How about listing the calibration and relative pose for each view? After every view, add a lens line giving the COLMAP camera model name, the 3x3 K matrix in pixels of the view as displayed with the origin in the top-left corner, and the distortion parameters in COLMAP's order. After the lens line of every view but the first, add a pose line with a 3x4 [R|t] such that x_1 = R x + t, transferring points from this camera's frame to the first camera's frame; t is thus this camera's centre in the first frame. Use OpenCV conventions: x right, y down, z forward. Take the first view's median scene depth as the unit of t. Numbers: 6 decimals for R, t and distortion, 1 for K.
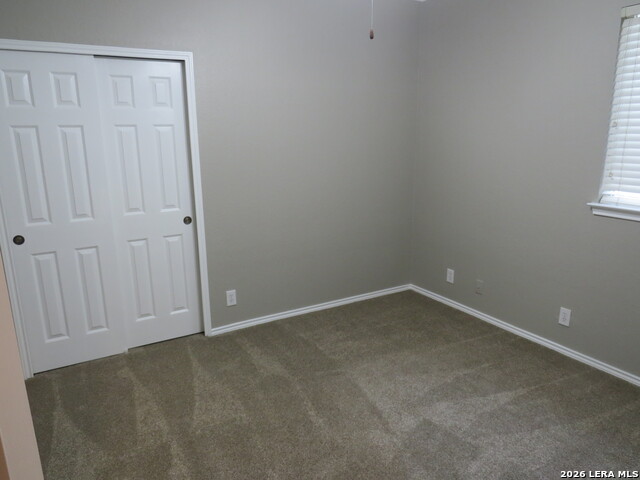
lens RADIAL K [[452.9, 0, 320.0], [0, 452.9, 240.0], [0, 0, 1]] dist [-0.025624, -0.000476]
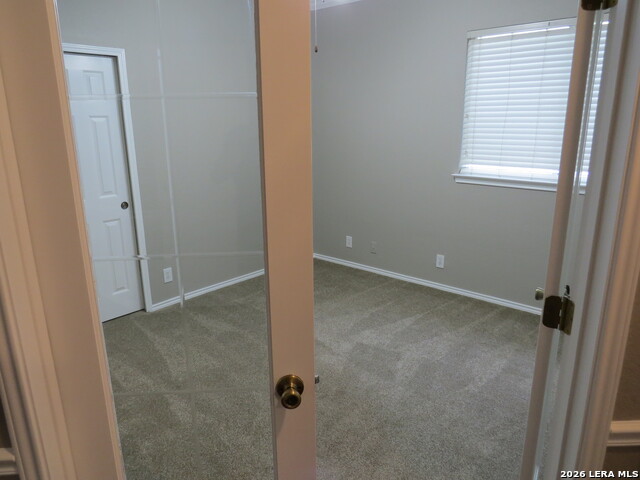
lens RADIAL K [[452.9, 0, 320.0], [0, 452.9, 240.0], [0, 0, 1]] dist [-0.025624, -0.000476]
pose [[0.952503, -0.077902, 0.294396, -0.194306], [0.072131, 0.996931, 0.030428, 0.044436], [-0.295863, -0.007748, 0.955199, -0.182365]]
